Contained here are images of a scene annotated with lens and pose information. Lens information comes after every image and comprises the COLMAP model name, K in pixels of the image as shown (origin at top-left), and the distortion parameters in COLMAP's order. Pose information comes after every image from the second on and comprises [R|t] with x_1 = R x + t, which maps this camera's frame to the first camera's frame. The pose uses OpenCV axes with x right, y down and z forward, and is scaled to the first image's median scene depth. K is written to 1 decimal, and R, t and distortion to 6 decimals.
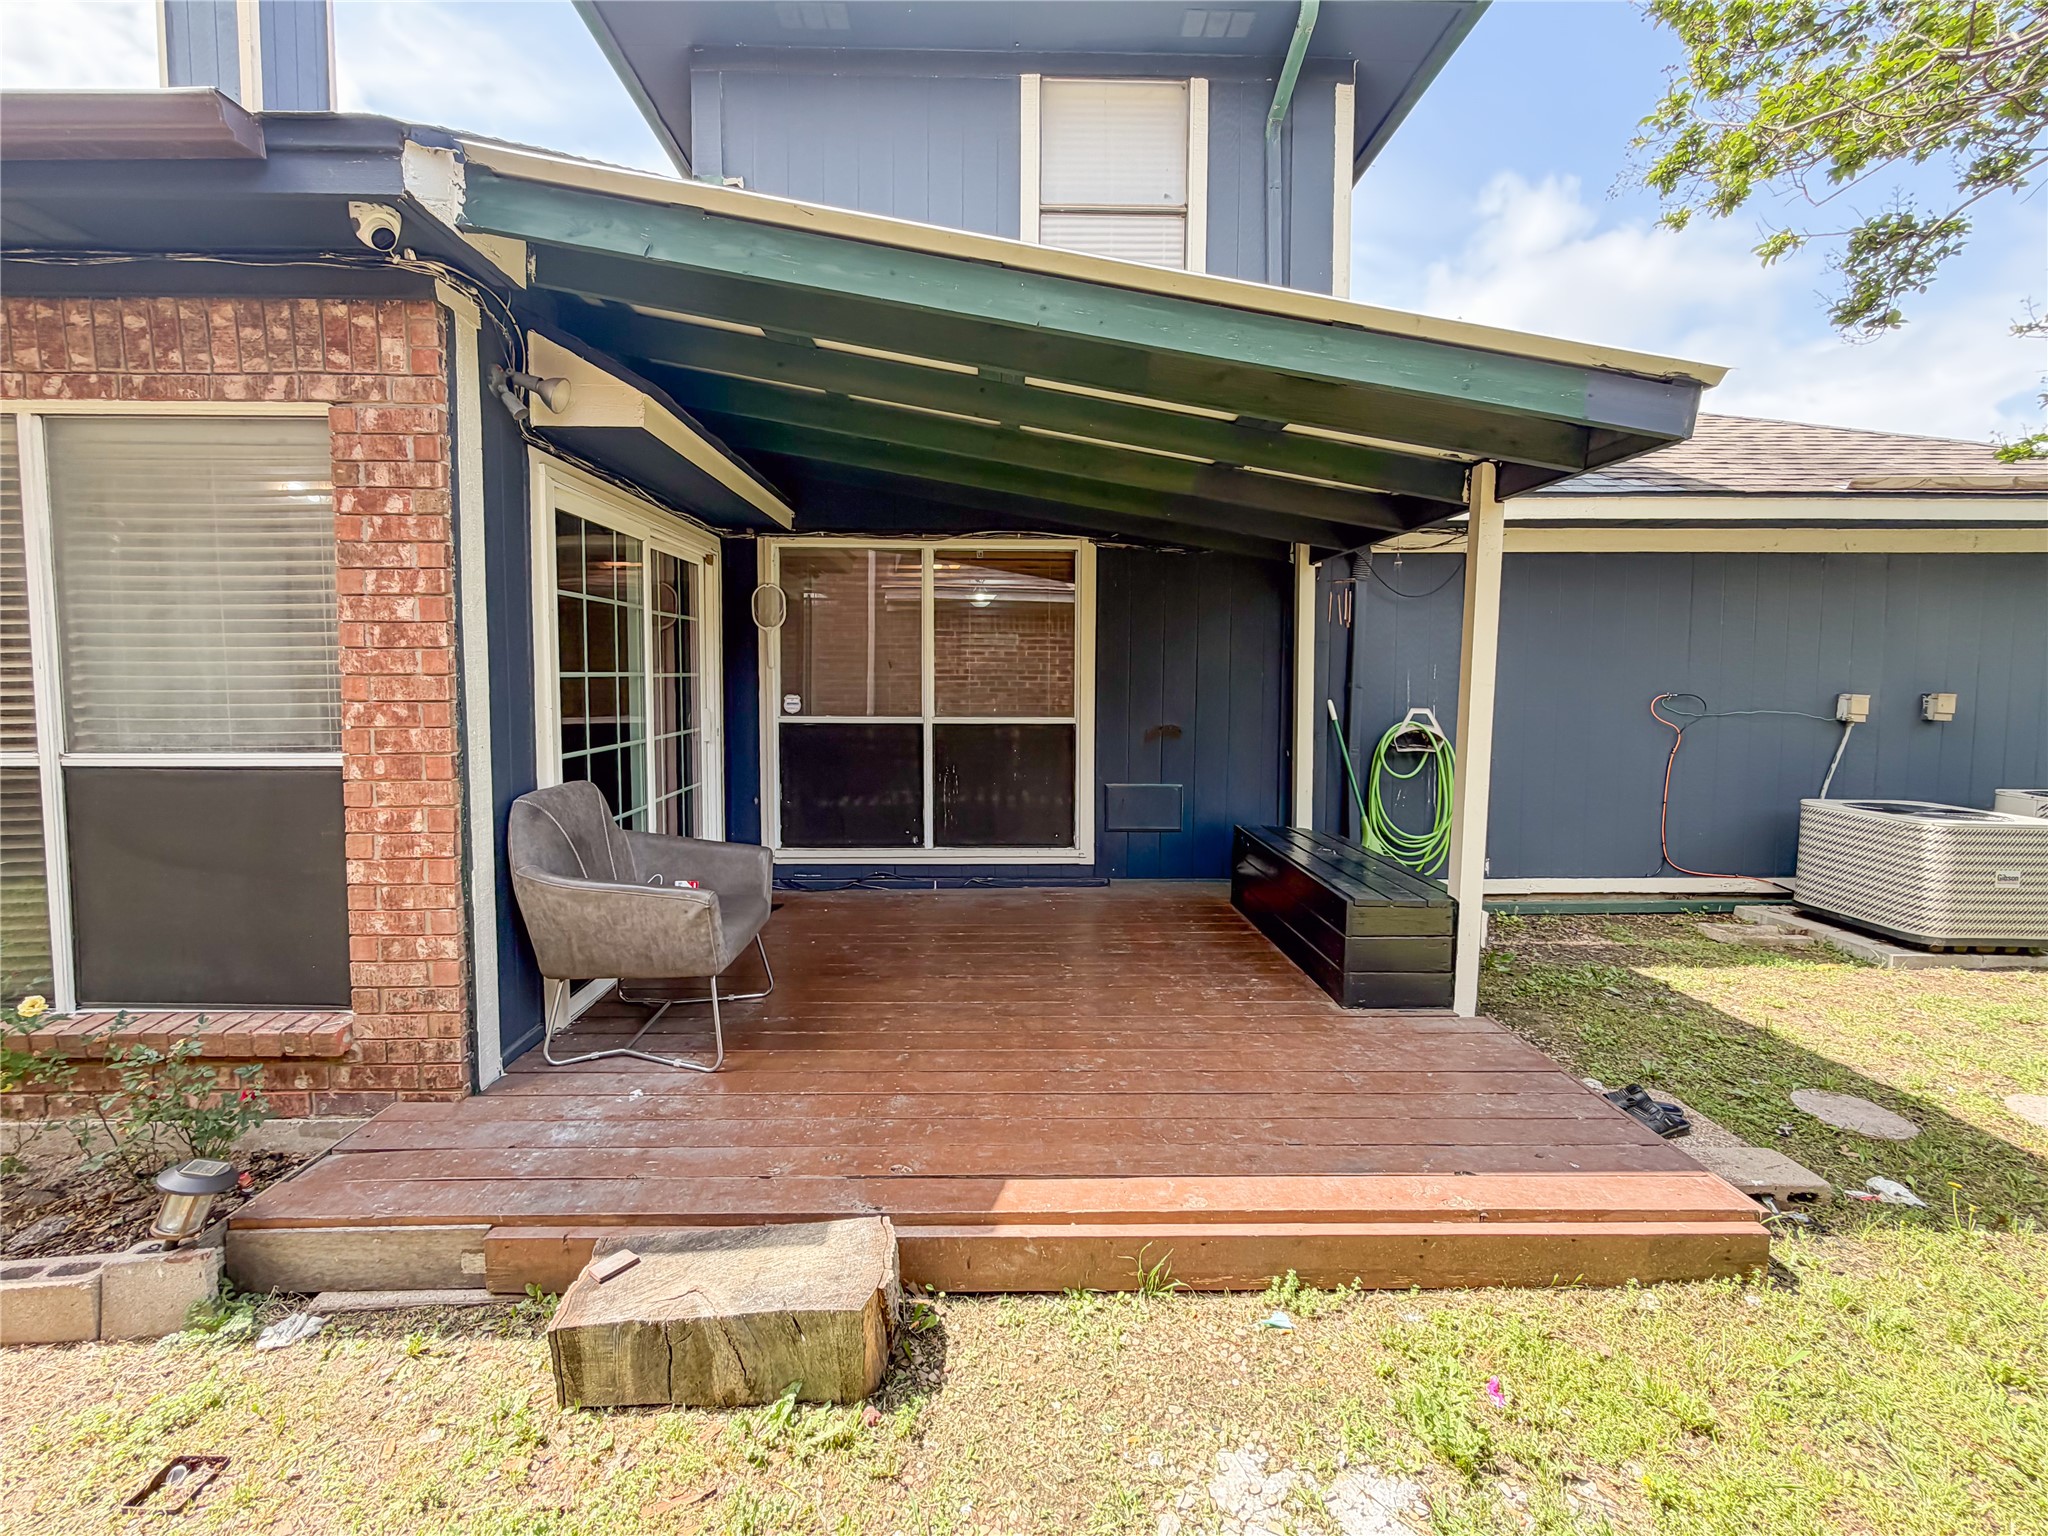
lens RADIAL K [[841.3, 0, 1017.0], [0, 841.3, 716.3], [0, 0, 1]] dist [0.000623, 0.000041]
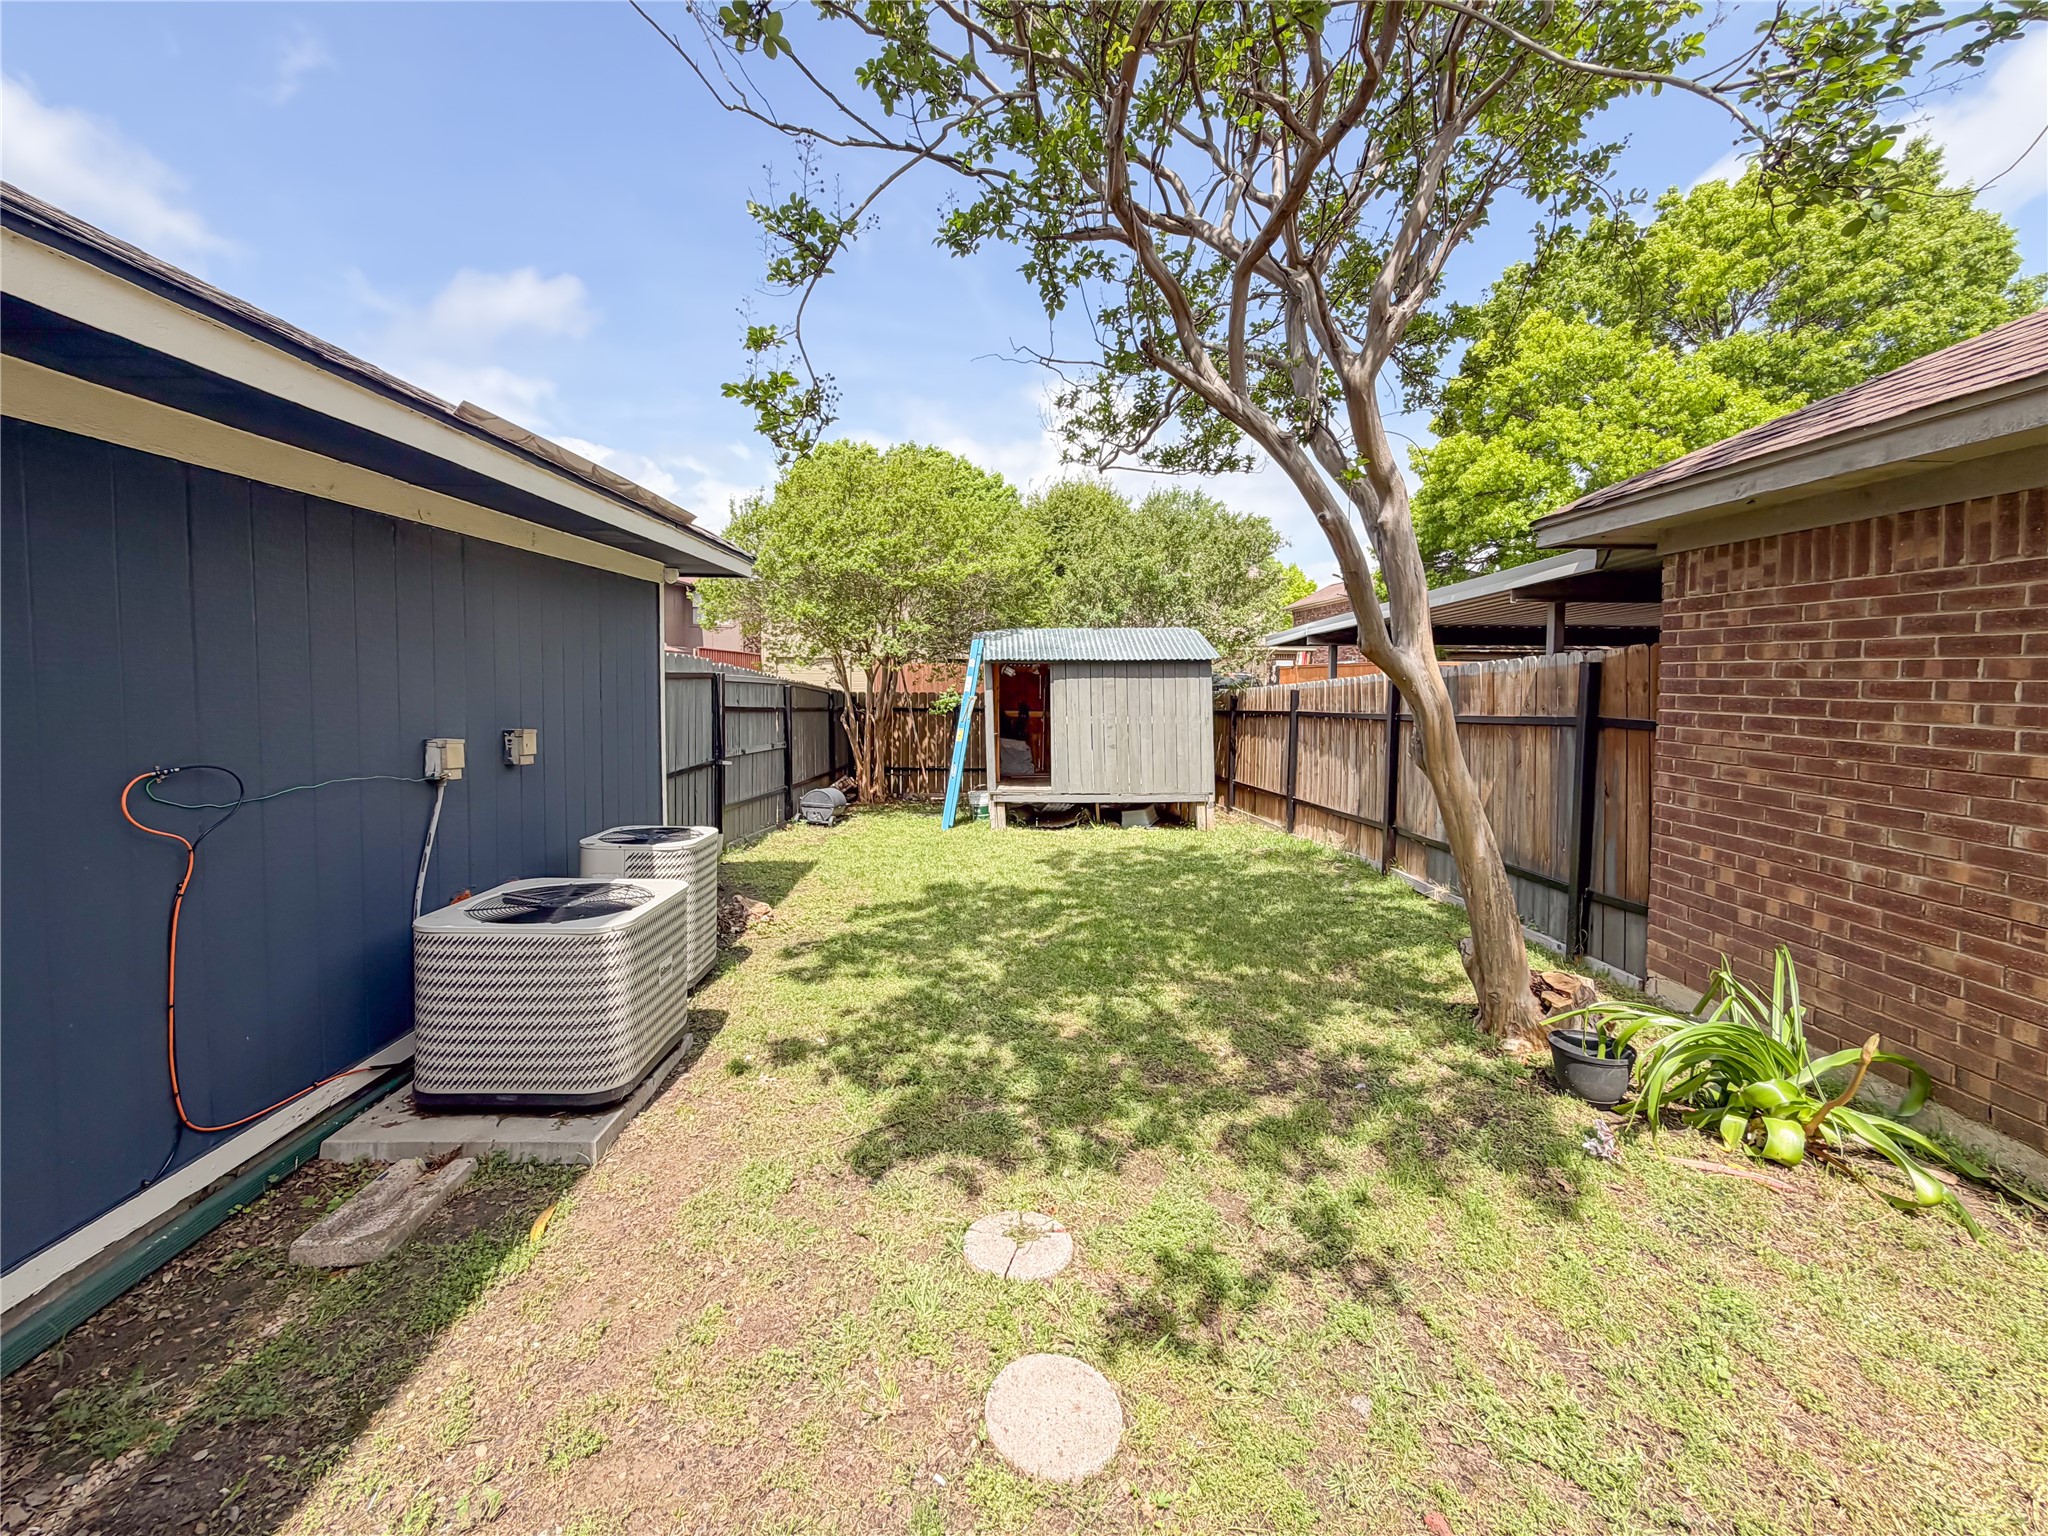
lens RADIAL K [[841.3, 0, 1017.0], [0, 841.3, 716.3], [0, 0, 1]] dist [0.000623, 0.000041]
pose [[0.011974, -0.047838, 0.998783, 0.340493], [0.041834, 0.998004, 0.047299, -0.064434], [-0.999053, 0.041217, 0.013951, 0.574306]]
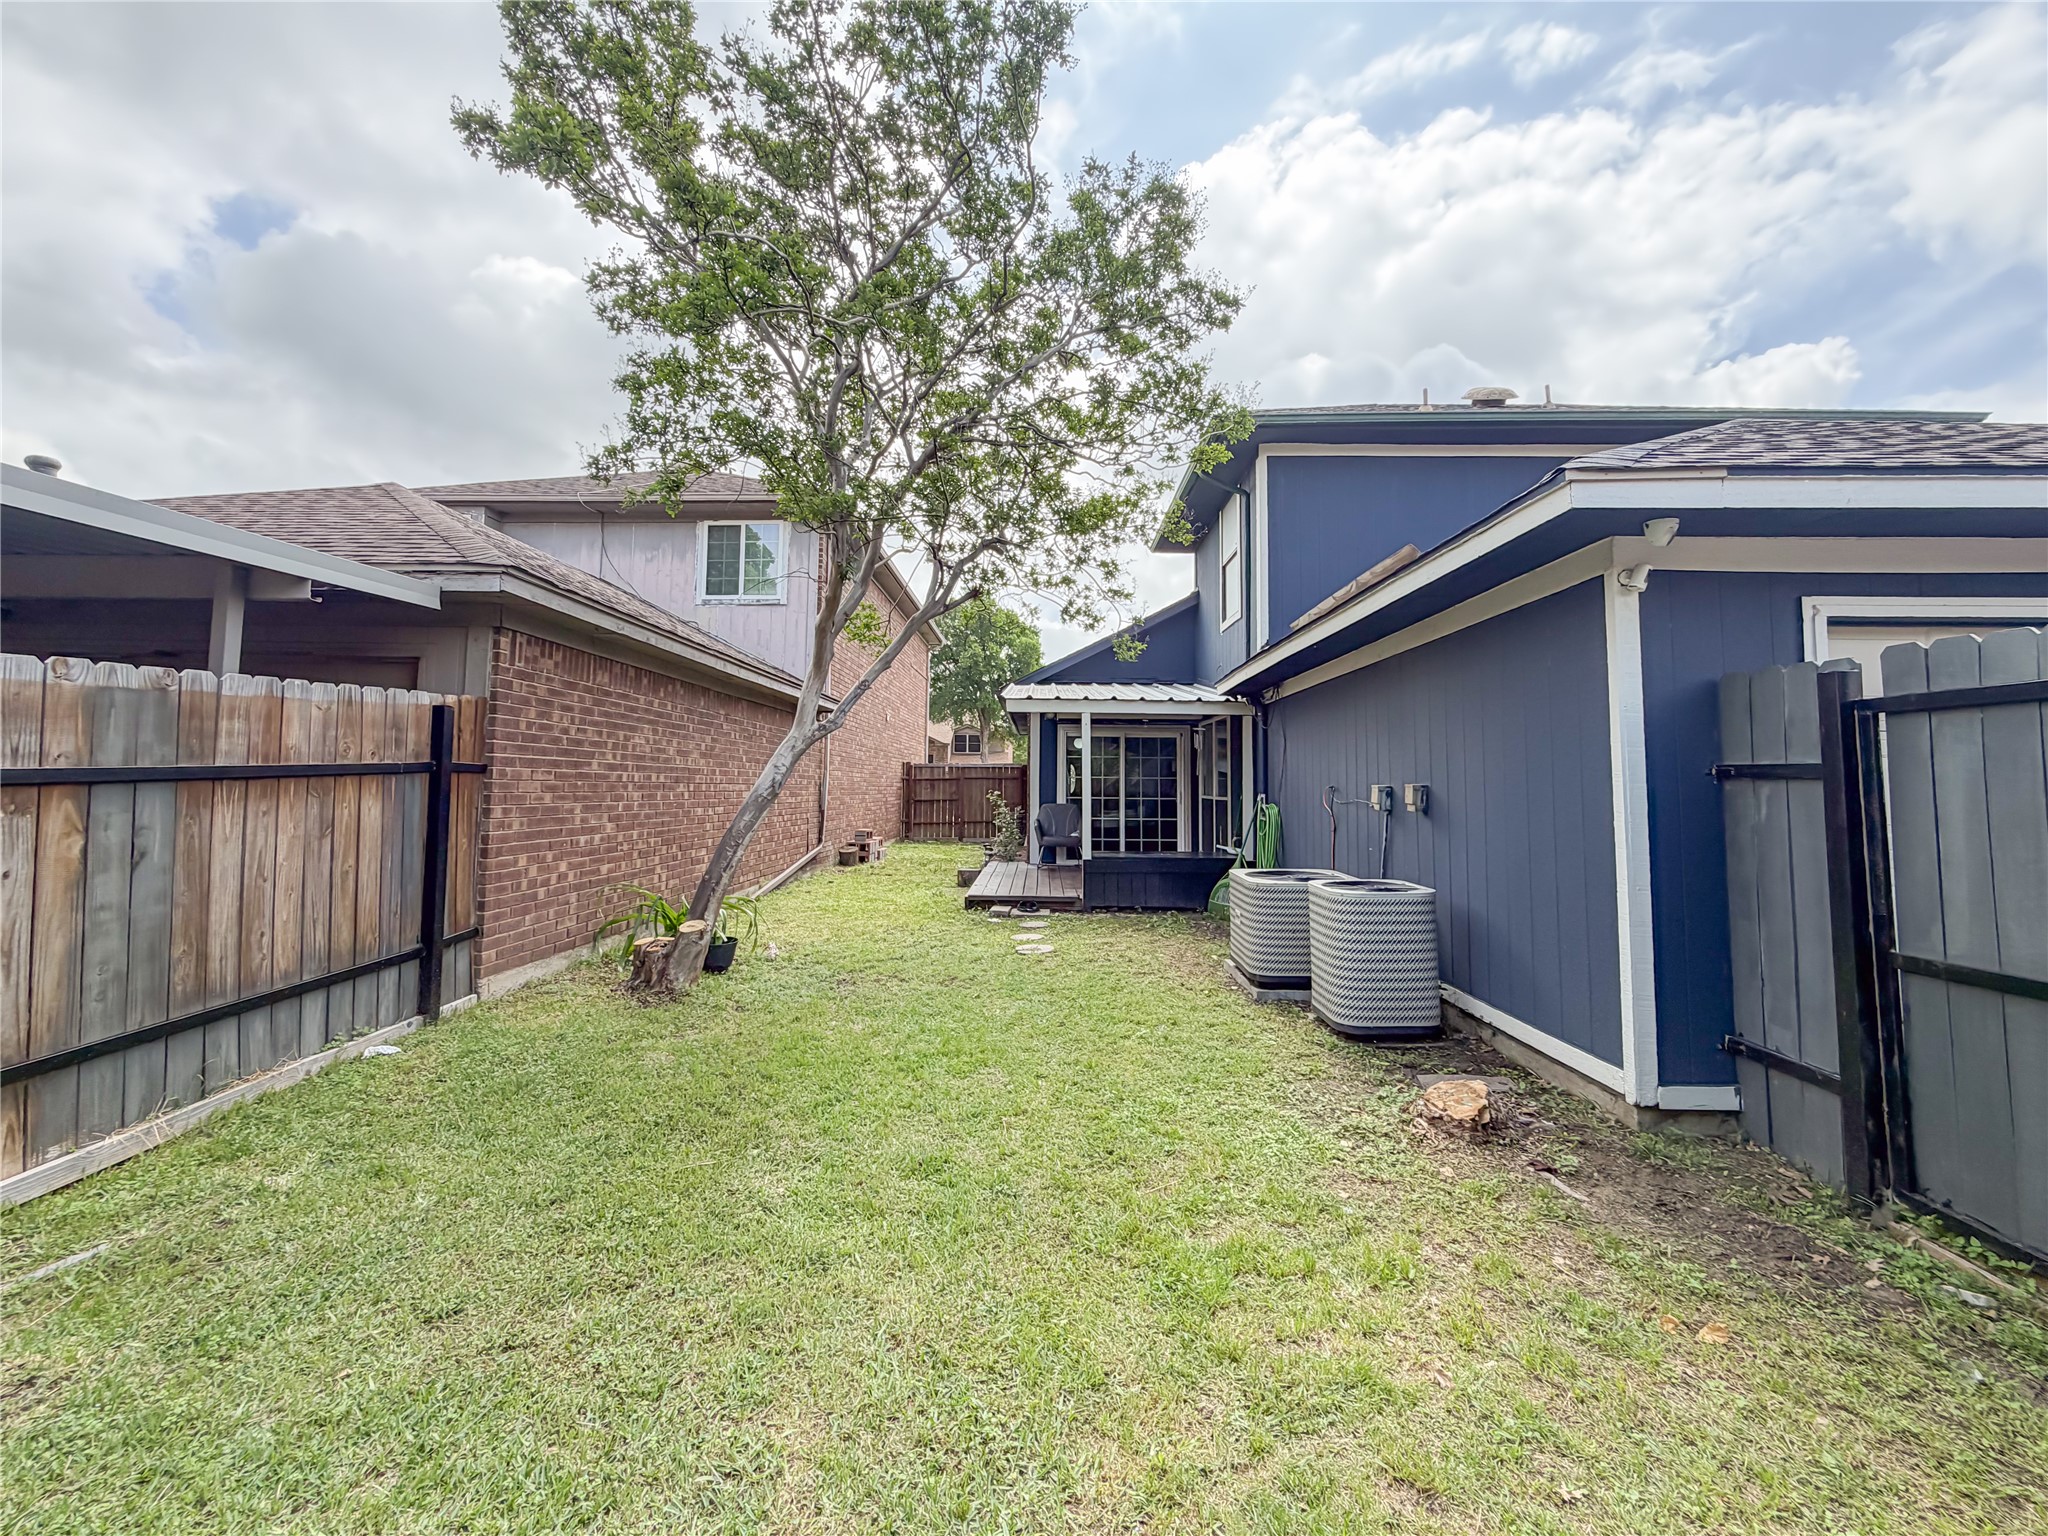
lens RADIAL K [[837.6, 0, 1017.2], [0, 837.6, 722.5], [0, 0, 1]] dist [-0.000862, -0.000131]
pose [[-0.049056, -0.077419, -0.995791, 2.421361], [-0.060354, 0.995399, -0.074416, 0.003285], [0.996971, 0.056450, -0.053503, 0.621678]]
